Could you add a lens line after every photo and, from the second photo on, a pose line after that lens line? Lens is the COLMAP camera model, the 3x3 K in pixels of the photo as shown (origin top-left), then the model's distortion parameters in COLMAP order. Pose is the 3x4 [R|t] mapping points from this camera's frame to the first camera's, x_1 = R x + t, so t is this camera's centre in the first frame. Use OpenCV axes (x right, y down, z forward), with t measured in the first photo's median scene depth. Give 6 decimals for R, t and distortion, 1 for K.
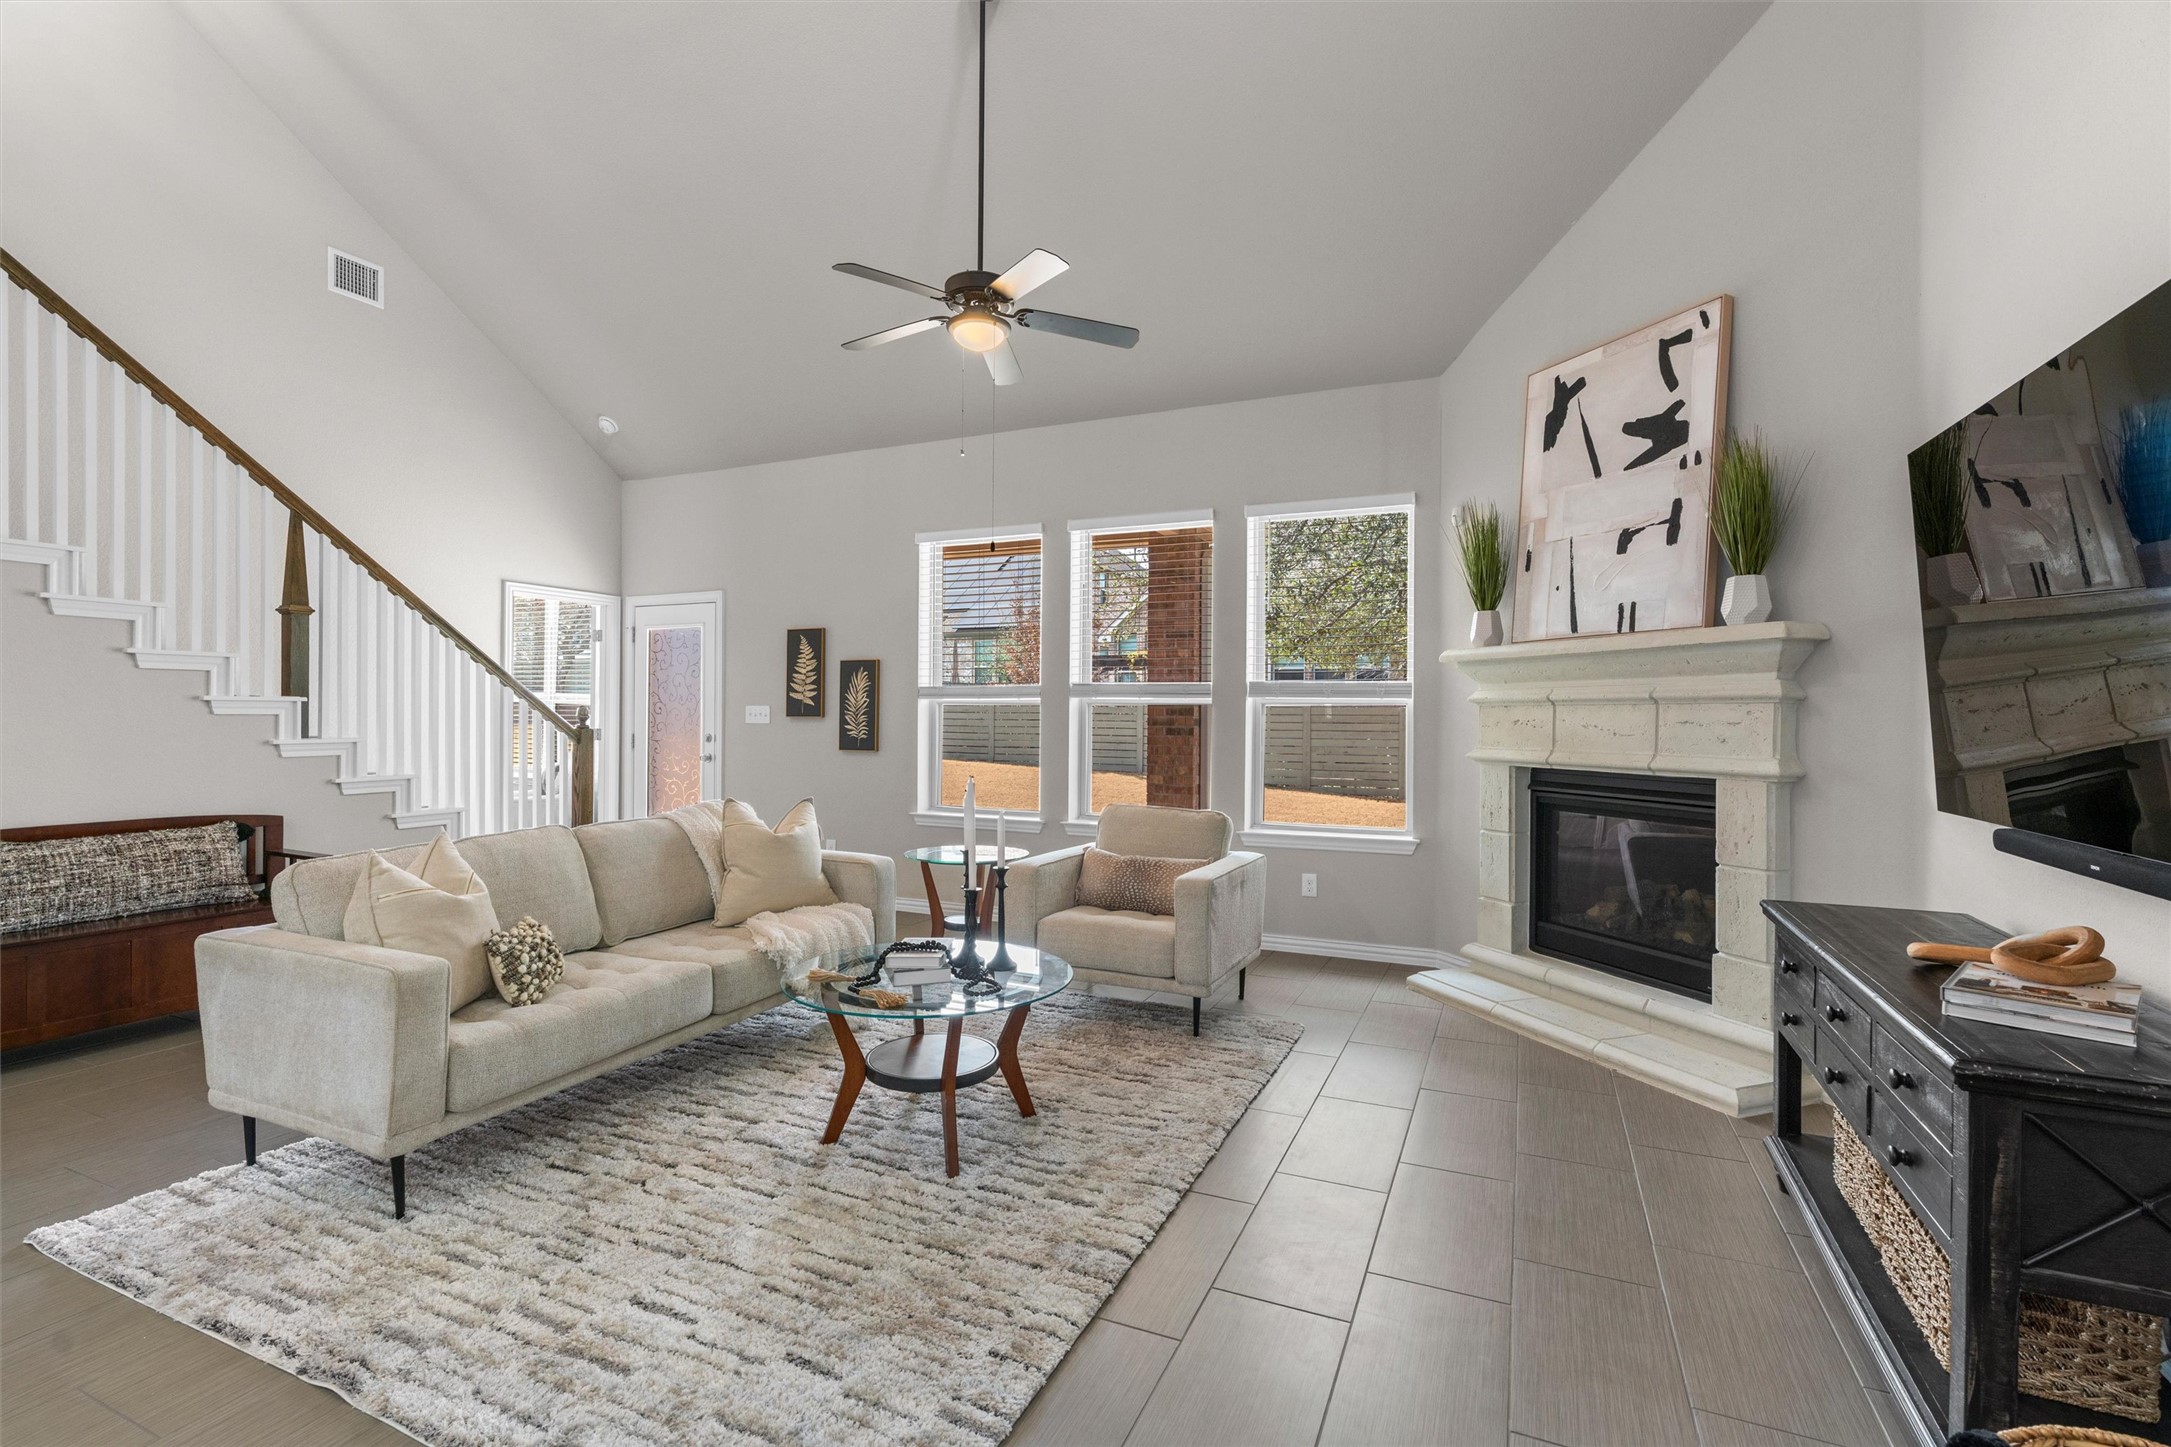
lens RADIAL K [[982.1, 0, 1093.0], [0, 982.1, 714.6], [0, 0, 1]] dist [-0.007080, 0.003461]
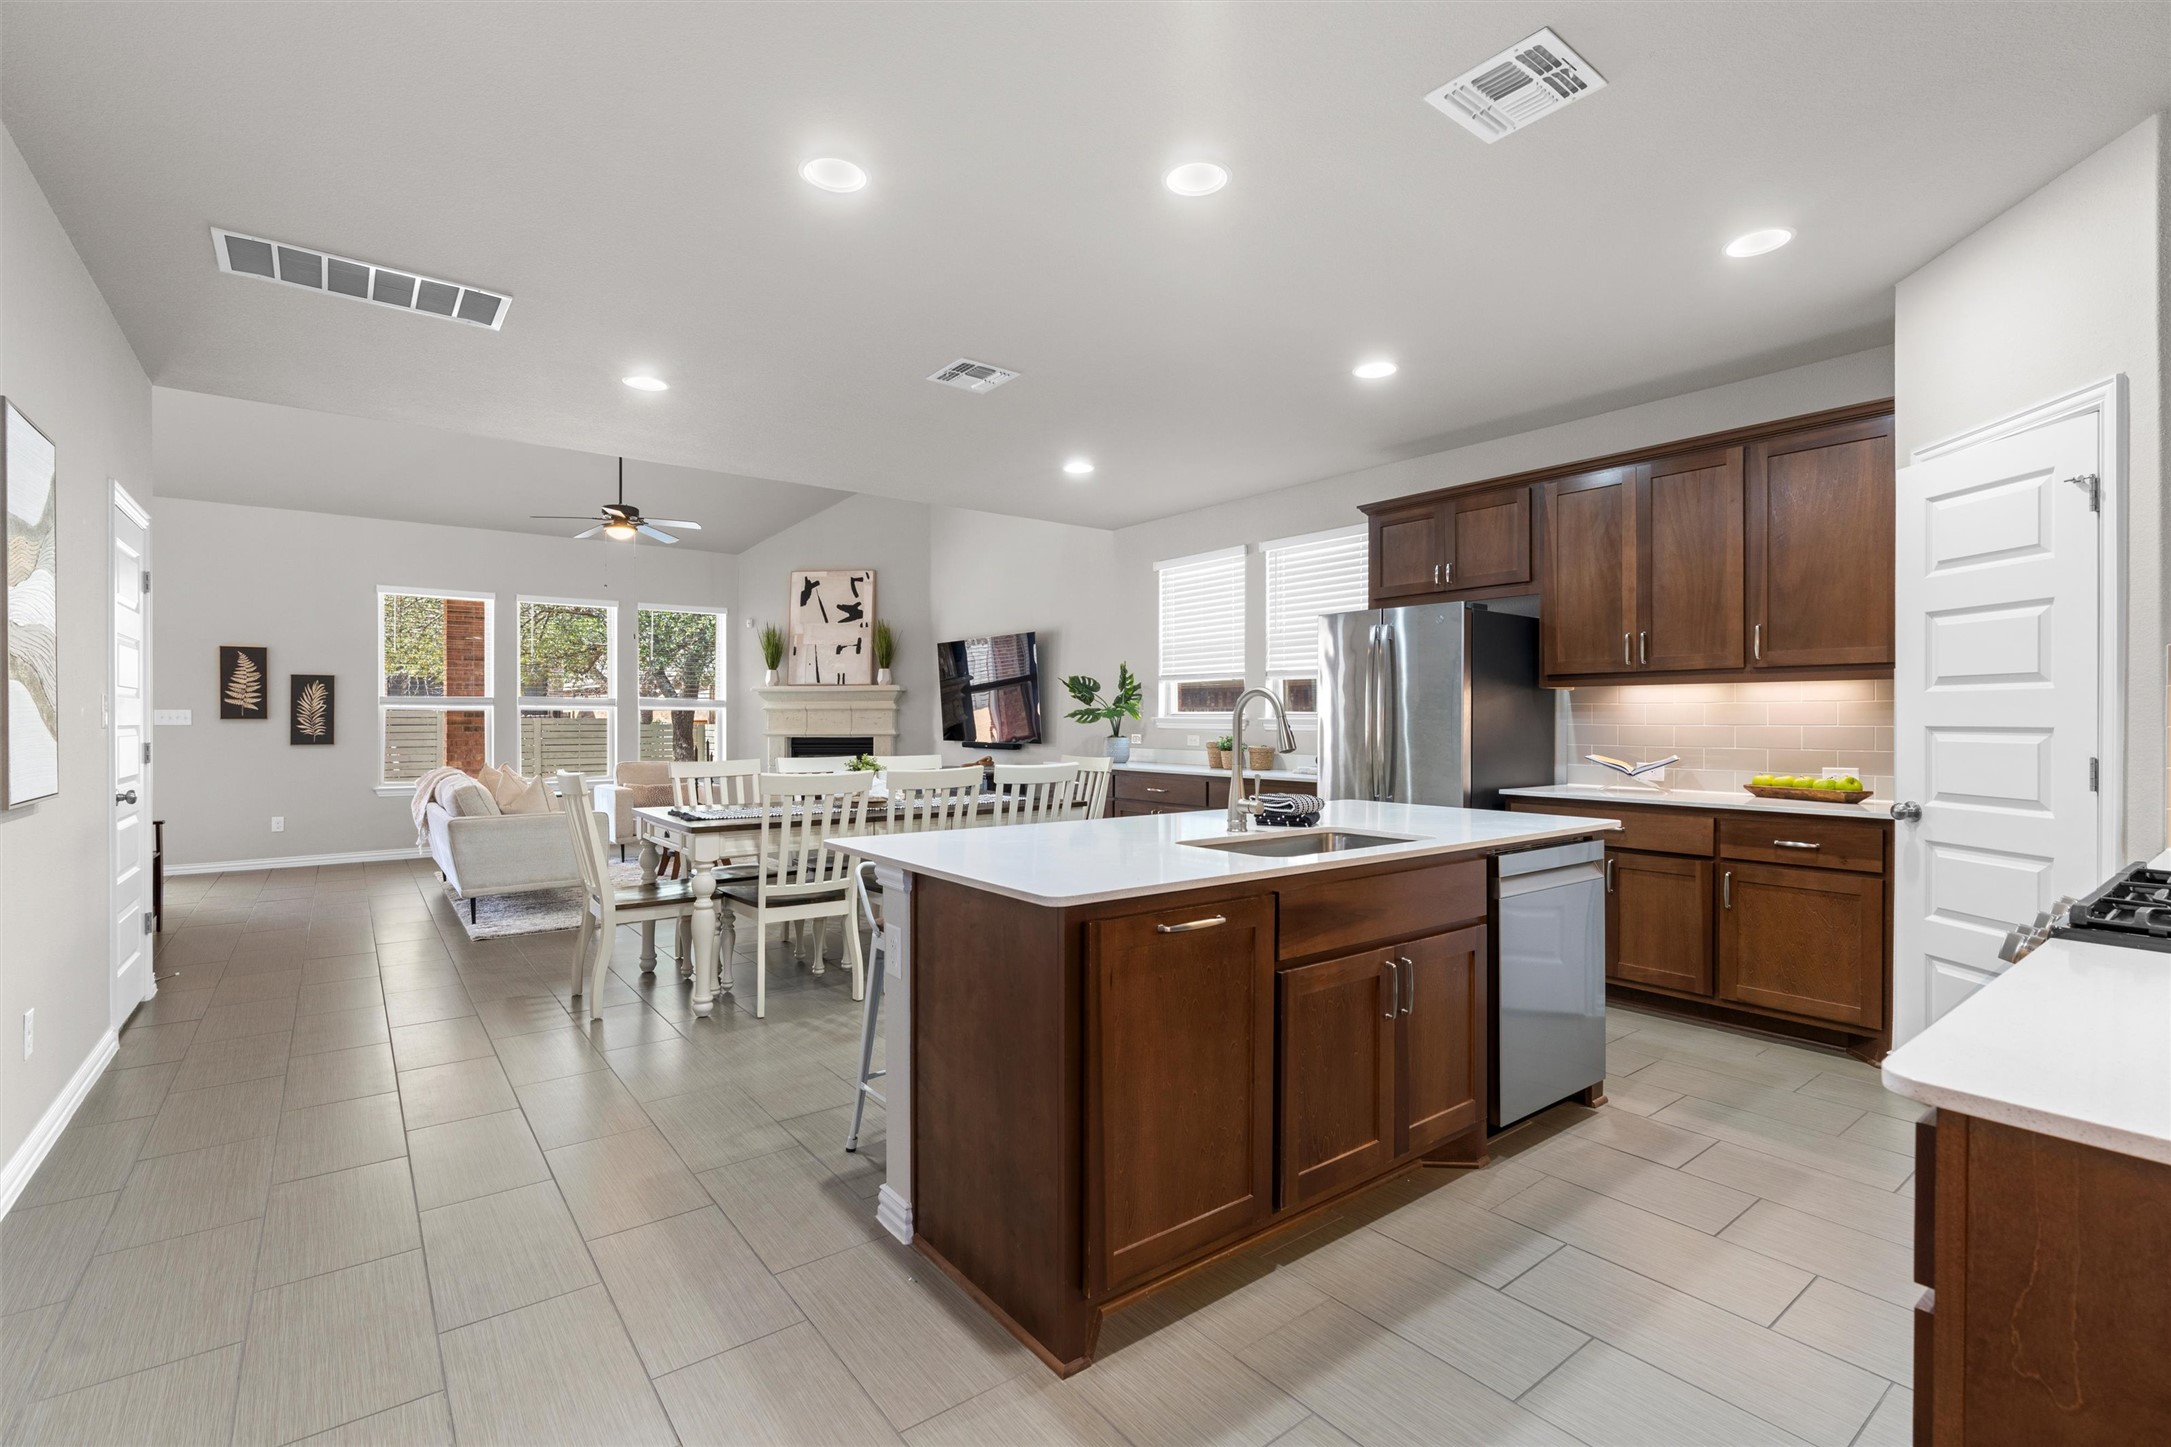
lens RADIAL K [[982.1, 0, 1080.5], [0, 982.1, 720.8], [0, 0, 1]] dist [-0.007080, 0.003461]
pose [[0.487536, -0.006513, 0.873079, -1.419832], [0.004402, 0.999978, 0.005001, 0.005137], [-0.873092, 0.001405, 0.487554, -0.841462]]
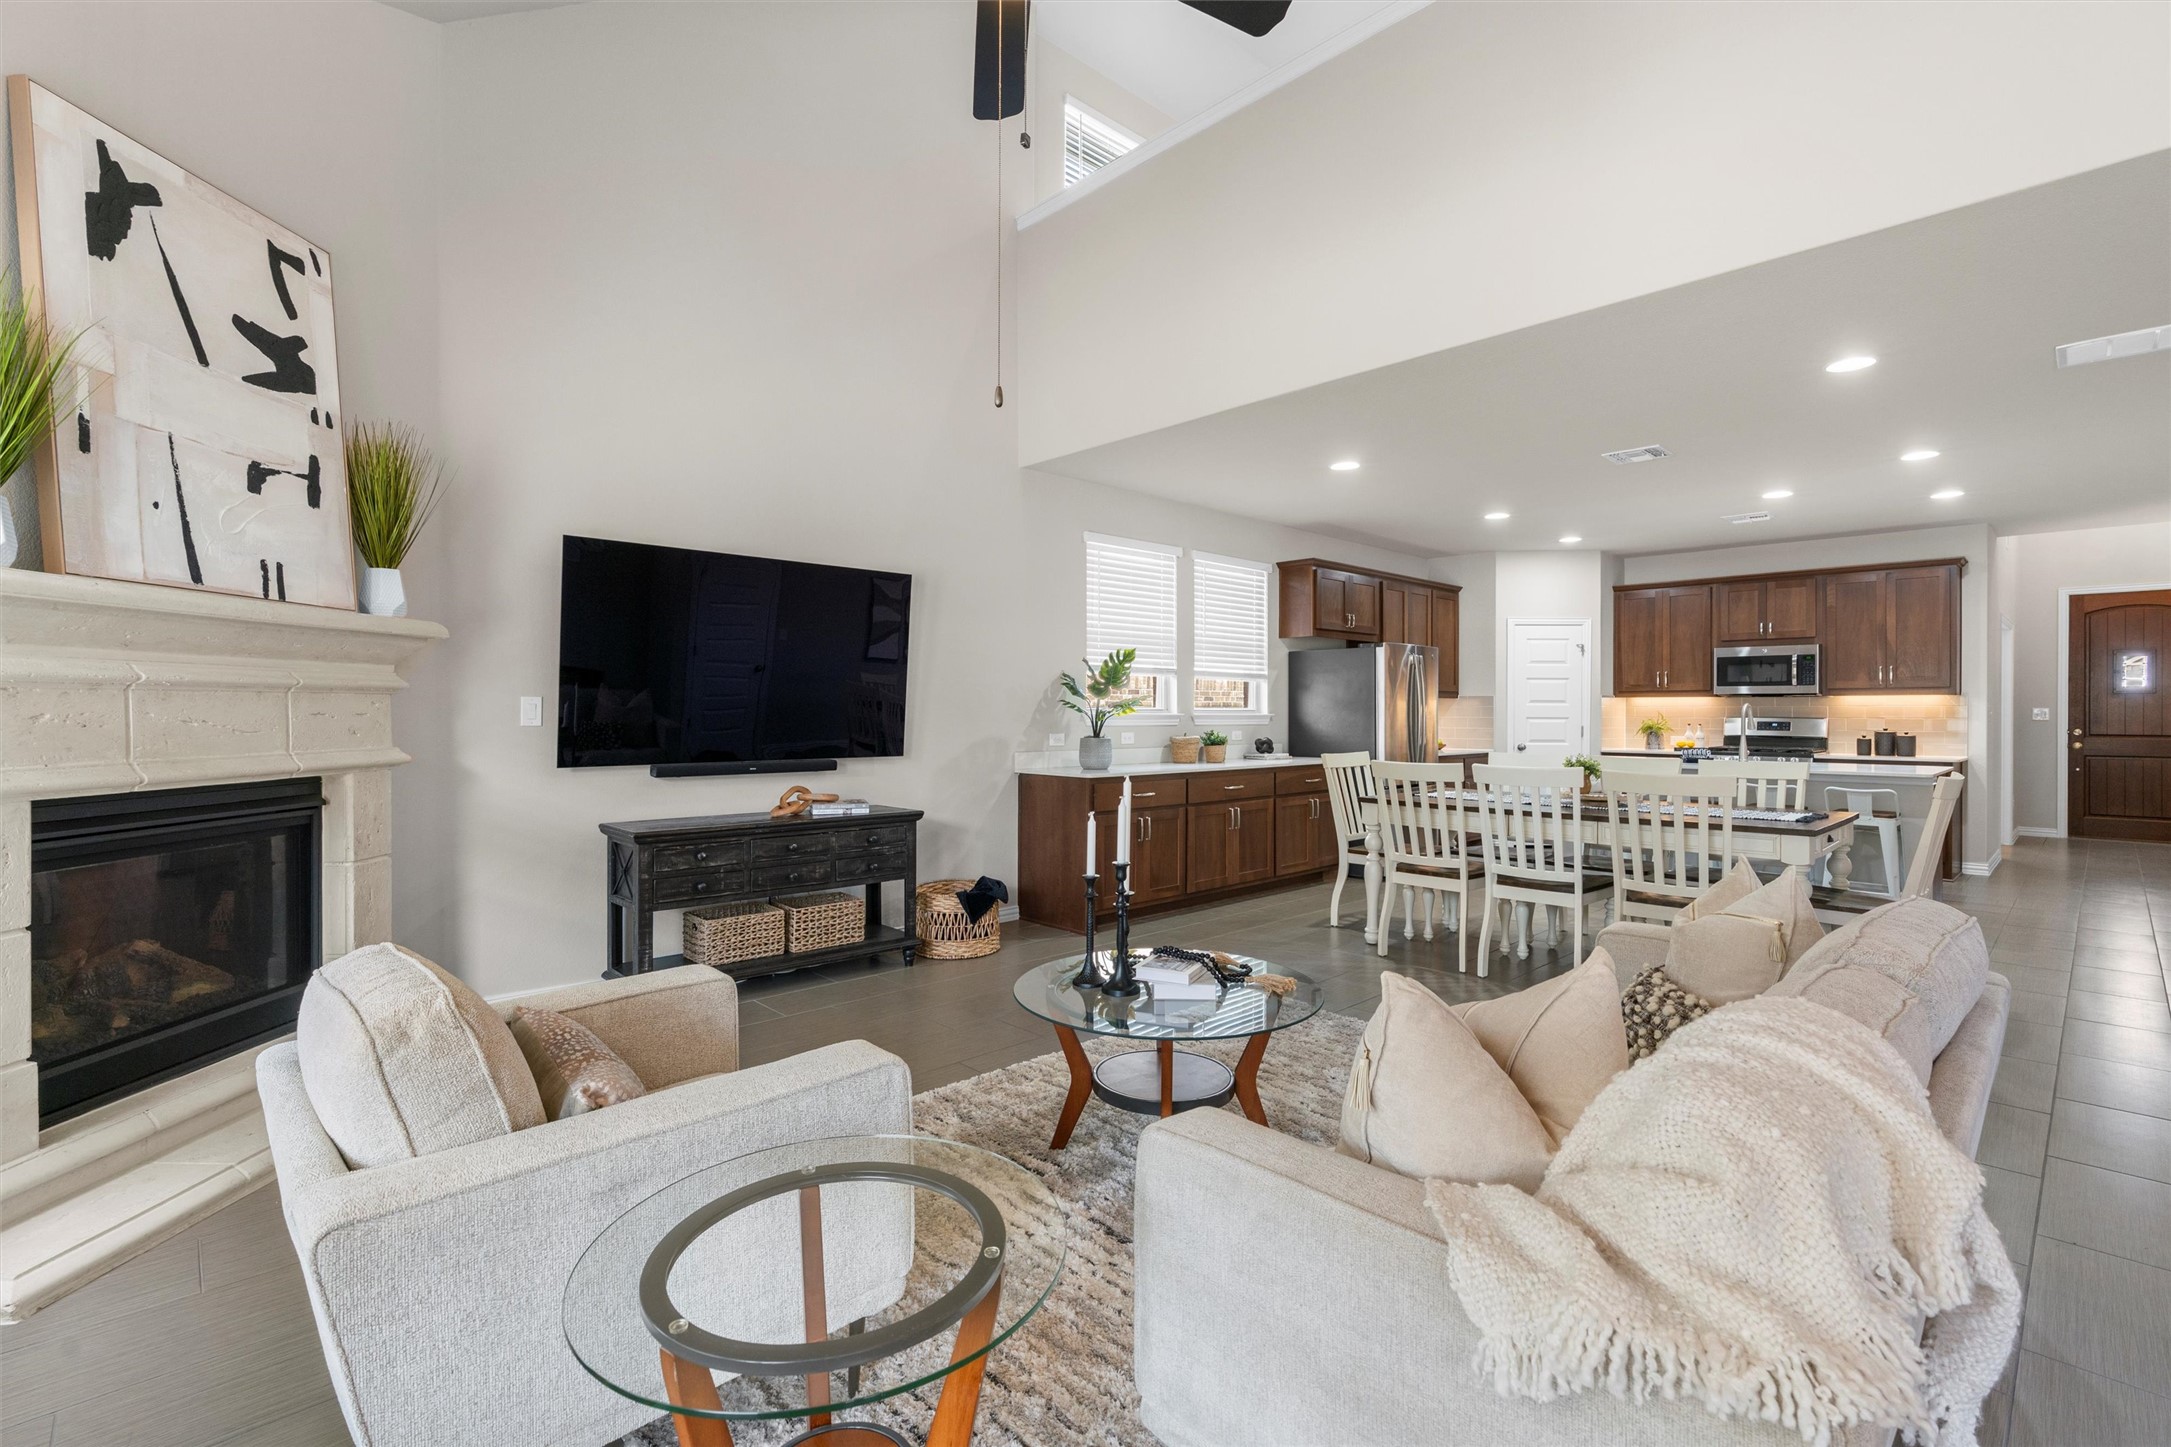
lens RADIAL K [[982.1, 0, 1091.4], [0, 982.1, 718.7], [0, 0, 1]] dist [-0.007080, 0.003461]
pose [[-0.923338, -0.010846, 0.383834, -0.342454], [-0.006324, 0.999895, 0.013043, -0.003336], [-0.383936, 0.009616, -0.923310, 1.415124]]
